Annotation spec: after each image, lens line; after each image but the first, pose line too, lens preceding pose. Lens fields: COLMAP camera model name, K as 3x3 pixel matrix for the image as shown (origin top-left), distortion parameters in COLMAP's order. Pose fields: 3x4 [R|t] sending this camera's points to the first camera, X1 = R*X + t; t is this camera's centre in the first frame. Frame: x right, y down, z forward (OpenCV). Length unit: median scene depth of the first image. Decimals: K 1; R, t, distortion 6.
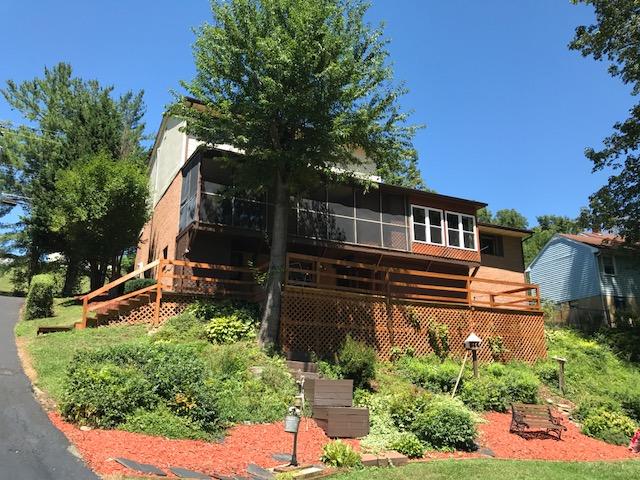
lens RADIAL K [[530.0, 0, 320.0], [0, 530.0, 240.0], [0, 0, 1]] dist [0.032811, -0.021720]
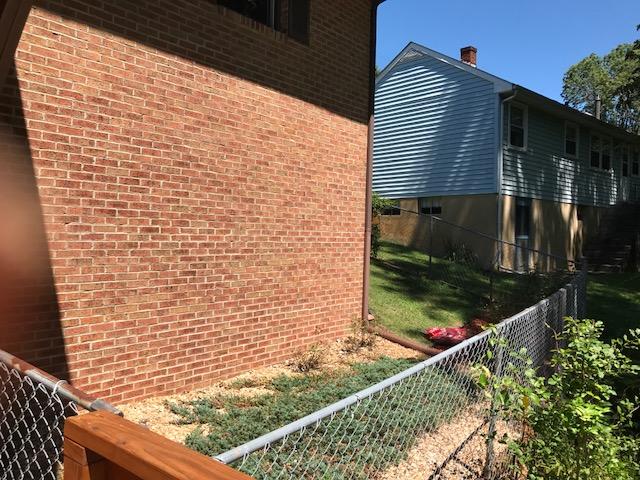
lens RADIAL K [[530.0, 0, 320.0], [0, 530.0, 240.0], [0, 0, 1]] dist [0.032811, -0.021720]
pose [[0.920270, 0.032420, 0.389937, 0.218440], [-0.145734, 0.953260, 0.264684, 0.042328], [-0.363131, -0.300407, 0.881982, 0.637599]]
